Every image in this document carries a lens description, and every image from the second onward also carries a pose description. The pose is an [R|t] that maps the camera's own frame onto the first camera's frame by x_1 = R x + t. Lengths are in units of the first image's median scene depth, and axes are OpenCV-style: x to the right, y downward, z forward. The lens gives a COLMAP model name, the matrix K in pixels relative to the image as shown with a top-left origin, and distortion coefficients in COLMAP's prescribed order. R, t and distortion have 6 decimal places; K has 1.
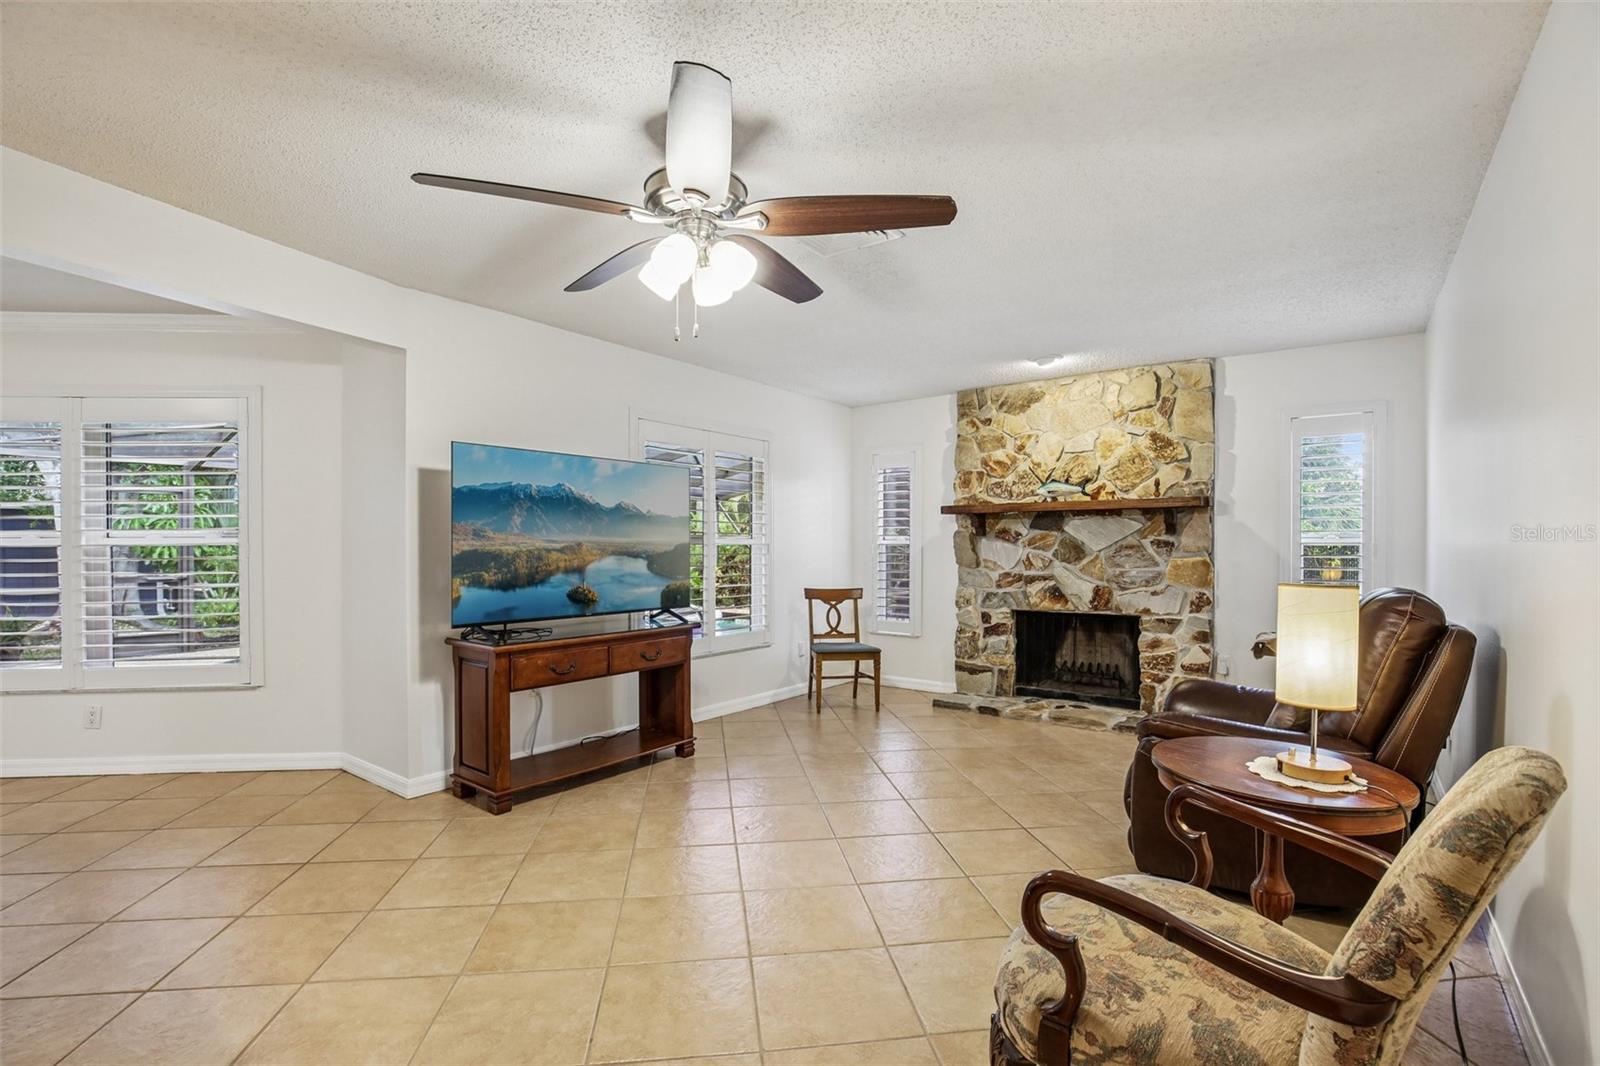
lens RADIAL K [[734.5, 0, 802.7], [0, 734.5, 547.1], [0, 0, 1]] dist [-0.031384, 0.004211]
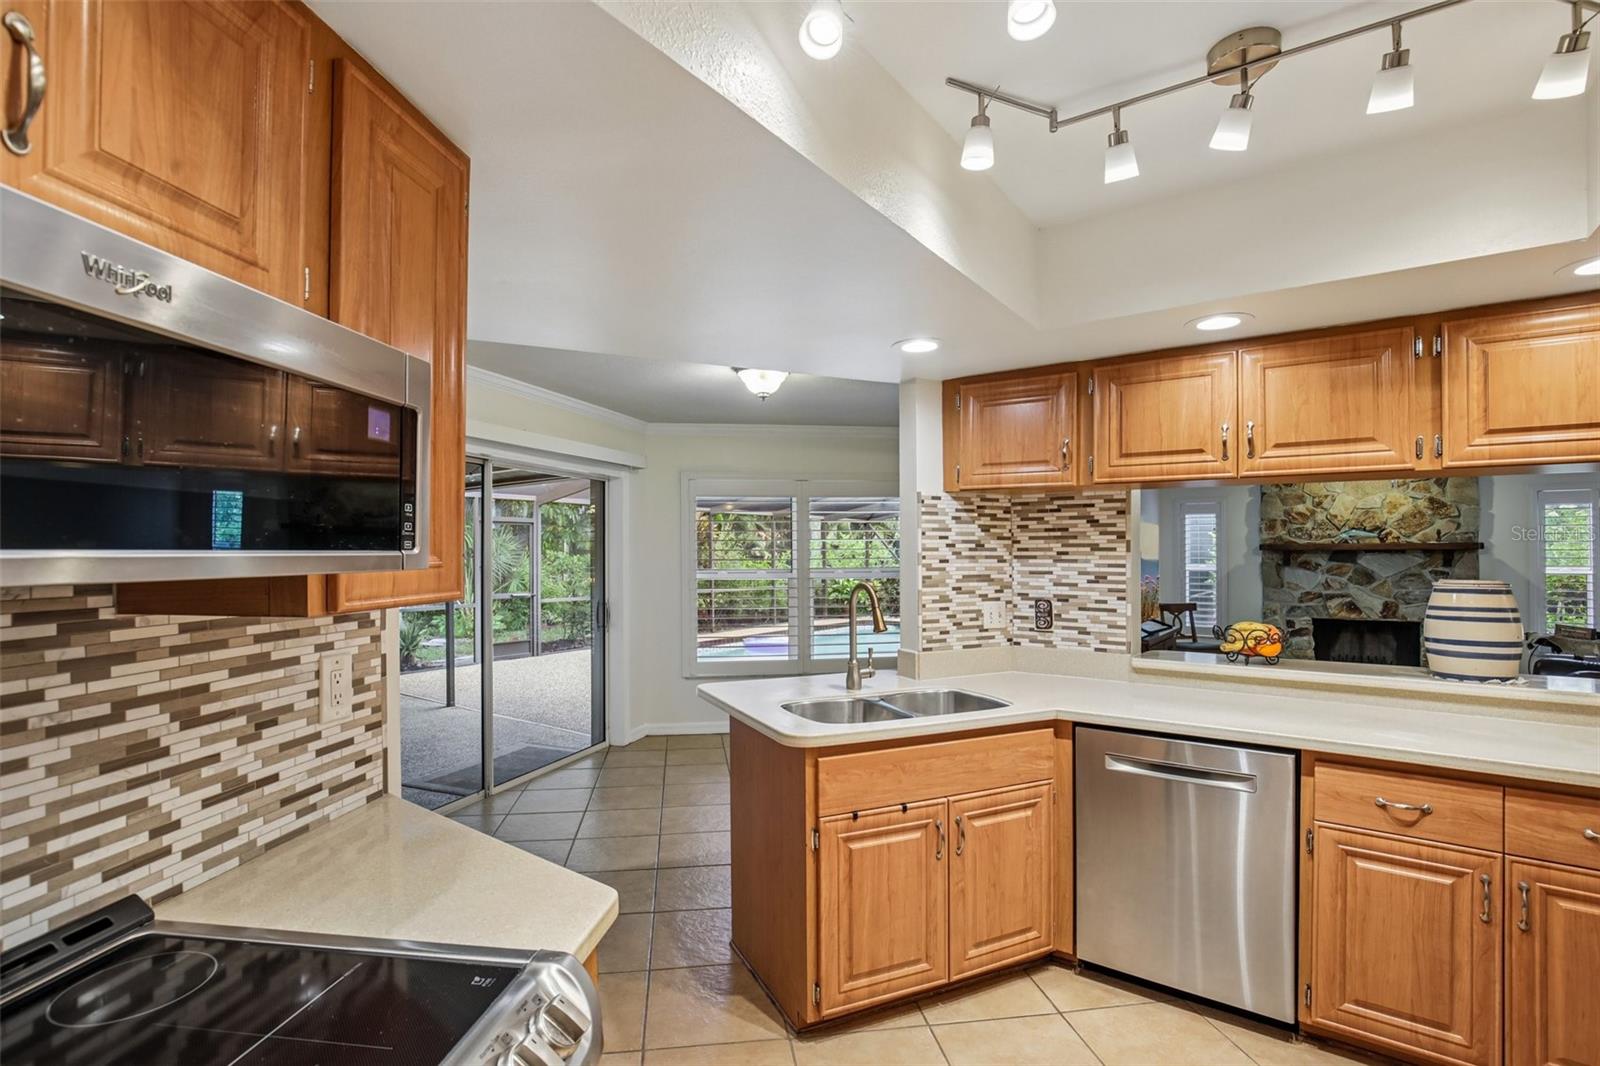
lens RADIAL K [[734.5, 0, 788.3], [0, 734.5, 543.8], [0, 0, 1]] dist [-0.031384, 0.004211]
pose [[0.999918, 0.000368, 0.012796, -0.816092], [-0.000186, 0.999898, -0.014262, -0.041743], [-0.012800, 0.014258, 0.999816, -0.421076]]
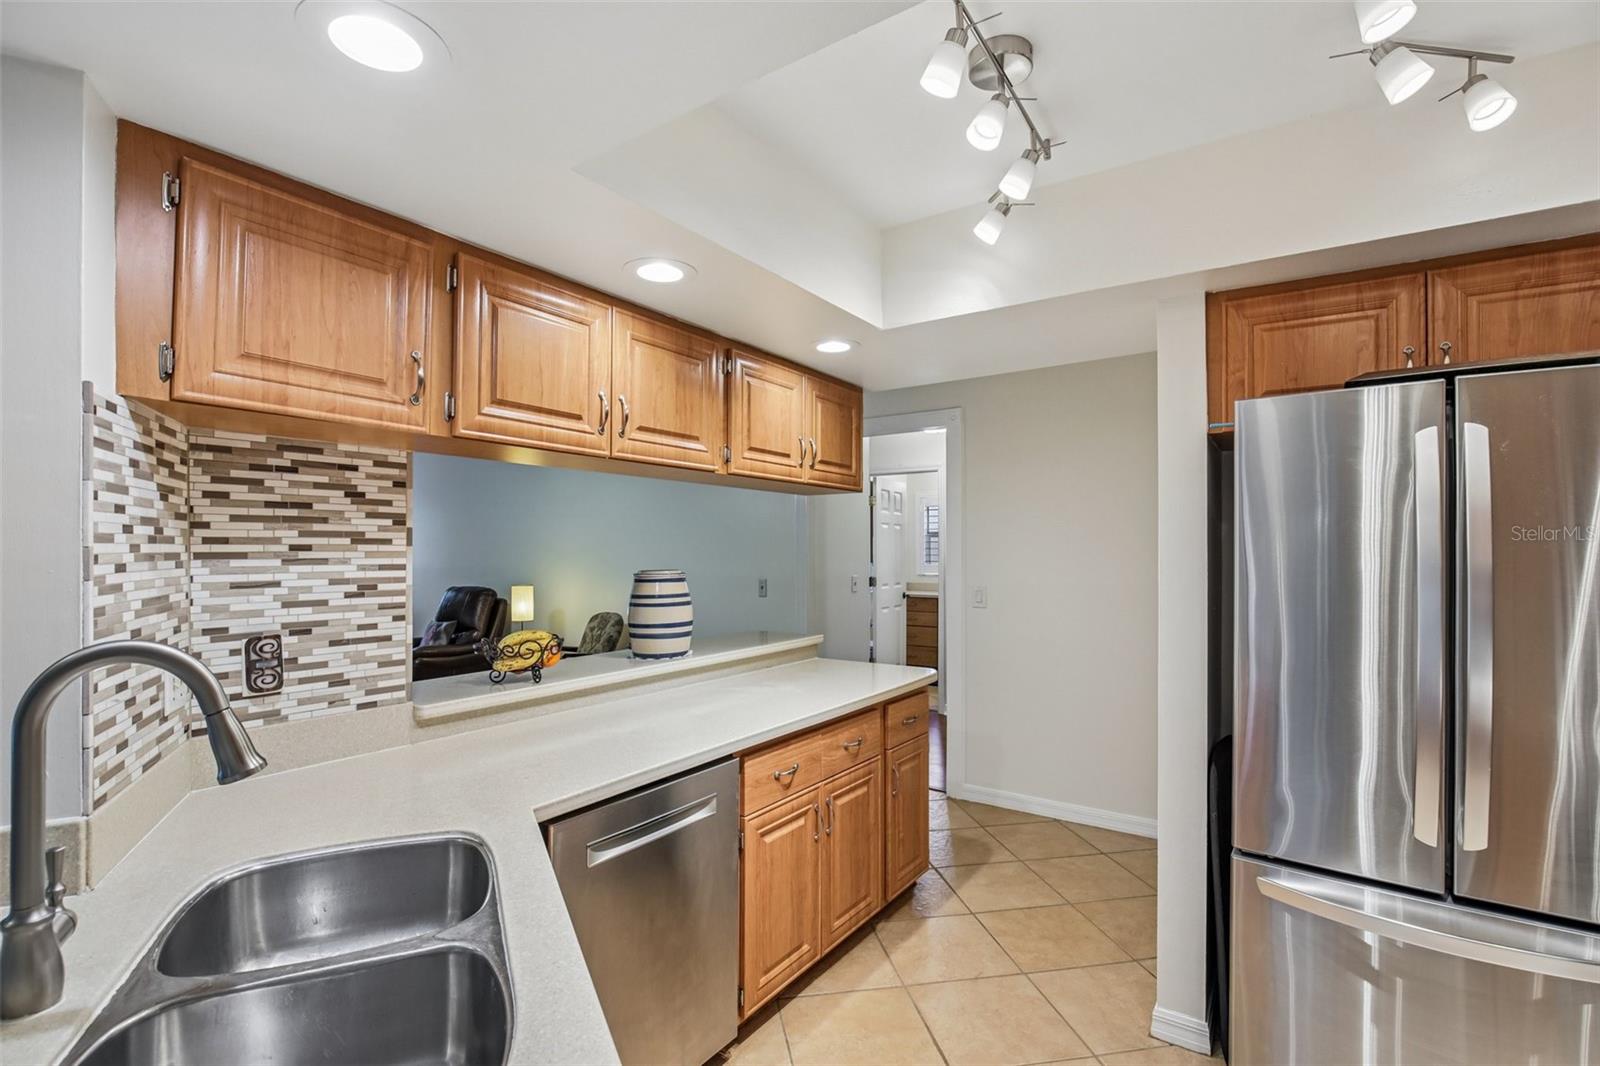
lens RADIAL K [[734.5, 0, 788.1], [0, 734.5, 540.1], [0, 0, 1]] dist [-0.031384, 0.004211]
pose [[-0.036231, 0.009749, 0.999296, -0.922992], [0.001966, 0.999951, -0.009685, -0.042445], [-0.999342, 0.001614, -0.036248, -0.032527]]
